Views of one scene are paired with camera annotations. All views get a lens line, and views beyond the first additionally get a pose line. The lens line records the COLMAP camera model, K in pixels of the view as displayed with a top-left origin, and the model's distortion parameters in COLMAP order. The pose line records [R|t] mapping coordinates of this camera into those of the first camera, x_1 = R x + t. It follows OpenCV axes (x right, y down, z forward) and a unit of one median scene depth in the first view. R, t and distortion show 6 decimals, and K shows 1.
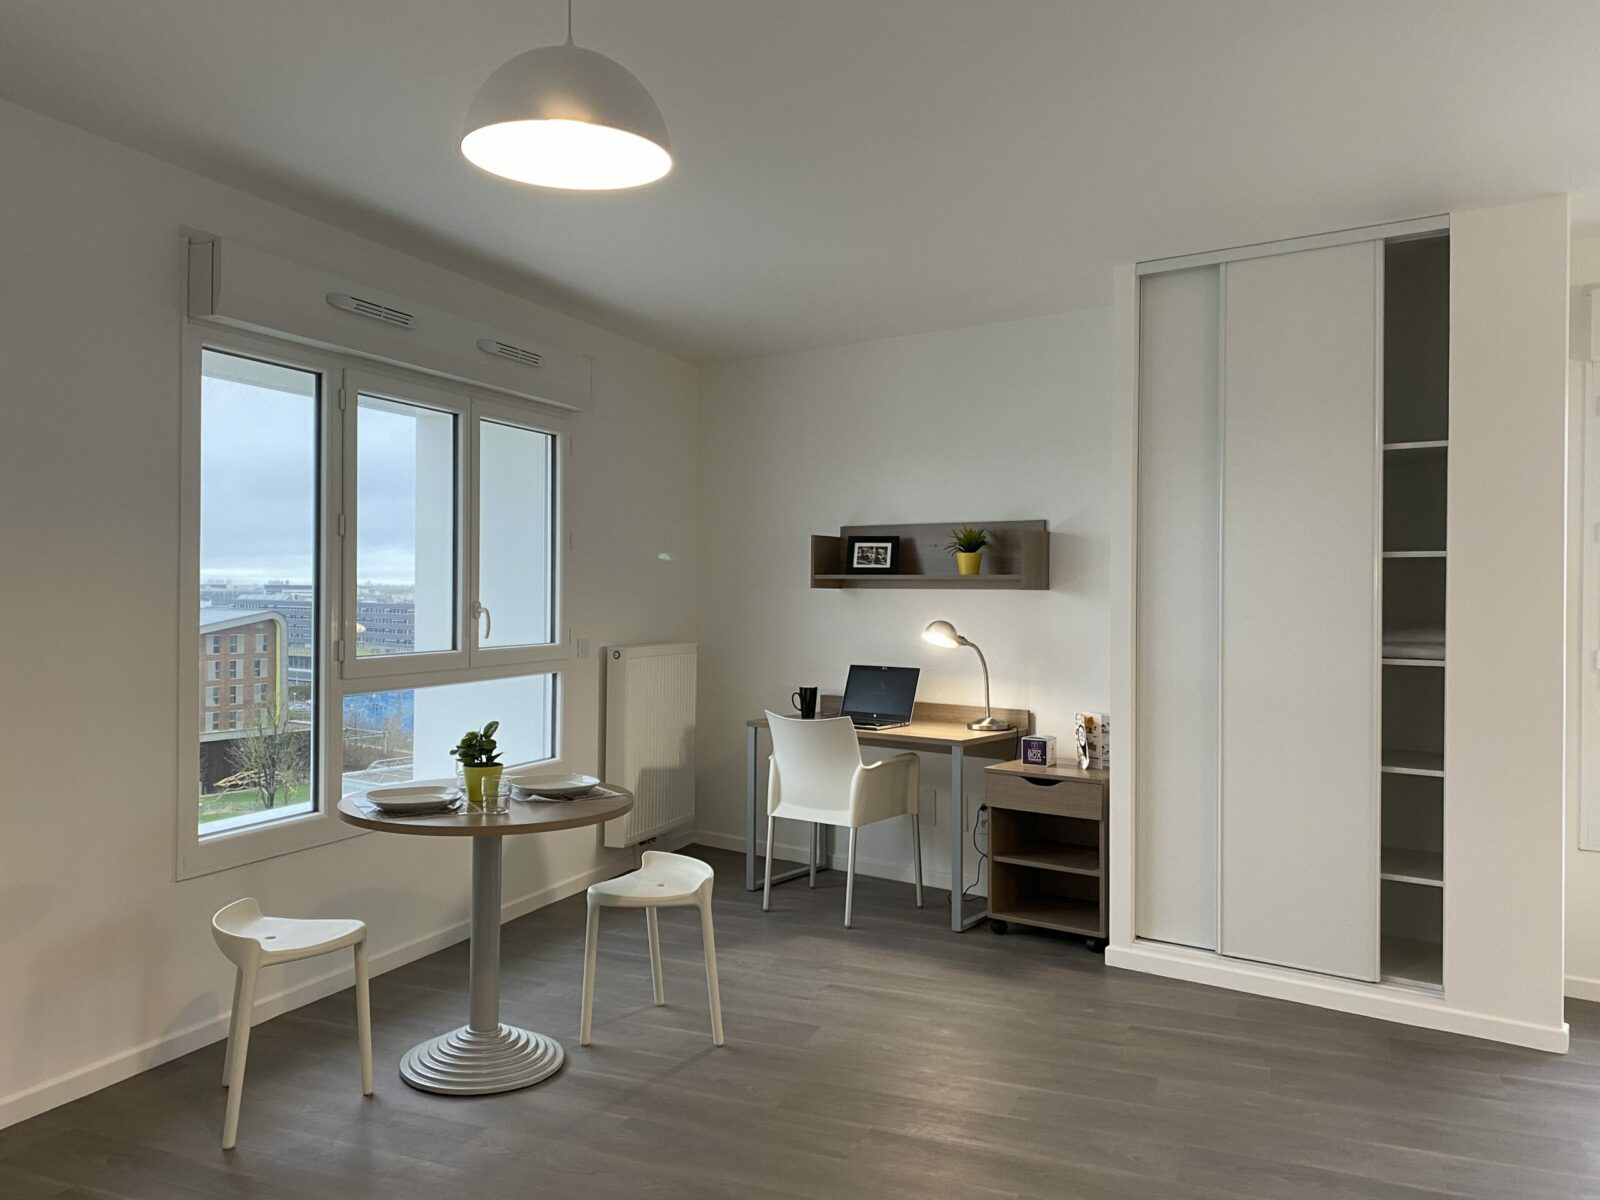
lens RADIAL K [[1223.5, 0, 790.5], [0, 1223.5, 612.9], [0, 0, 1]] dist [-0.005733, -0.004435]
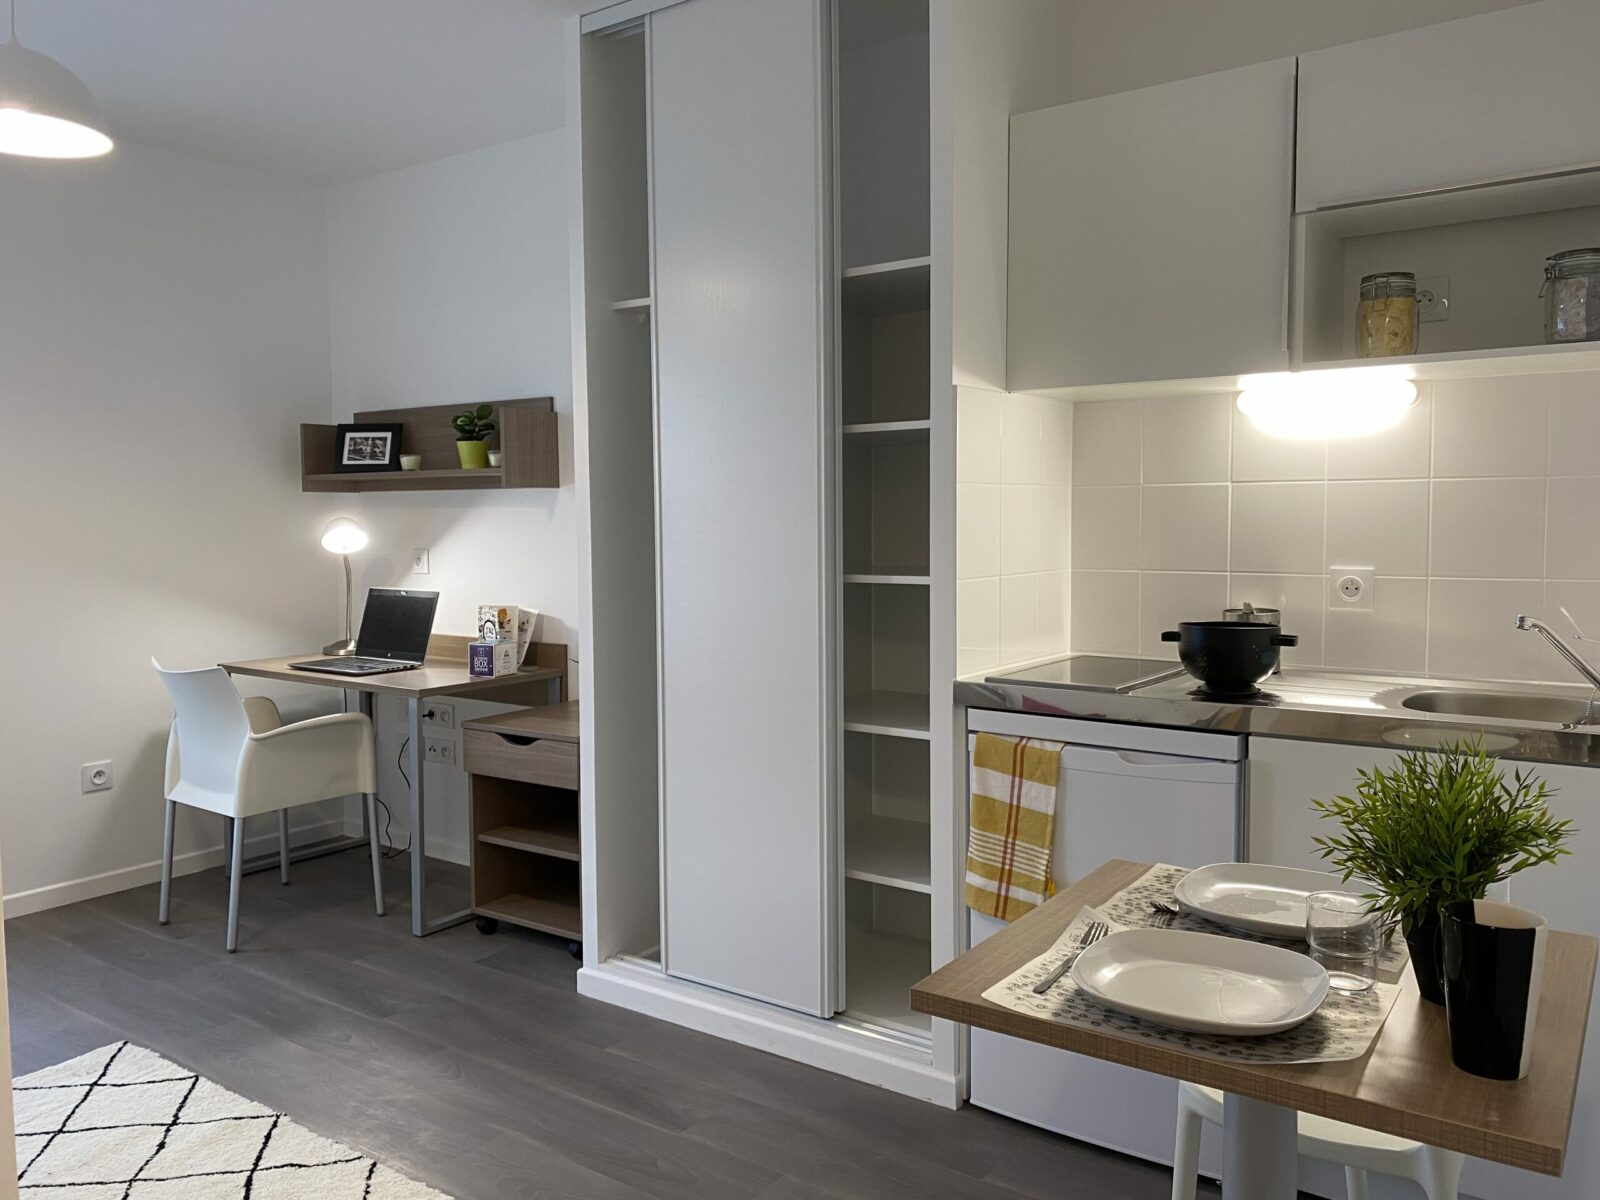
lens RADIAL K [[1223.5, 0, 804.7], [0, 1223.5, 590.0], [0, 0, 1]] dist [-0.005733, -0.004435]
pose [[0.987606, -0.031223, 0.153819, 0.219865], [0.022524, 0.998064, 0.057975, 0.003998], [-0.155331, -0.053792, 0.986397, 0.186021]]
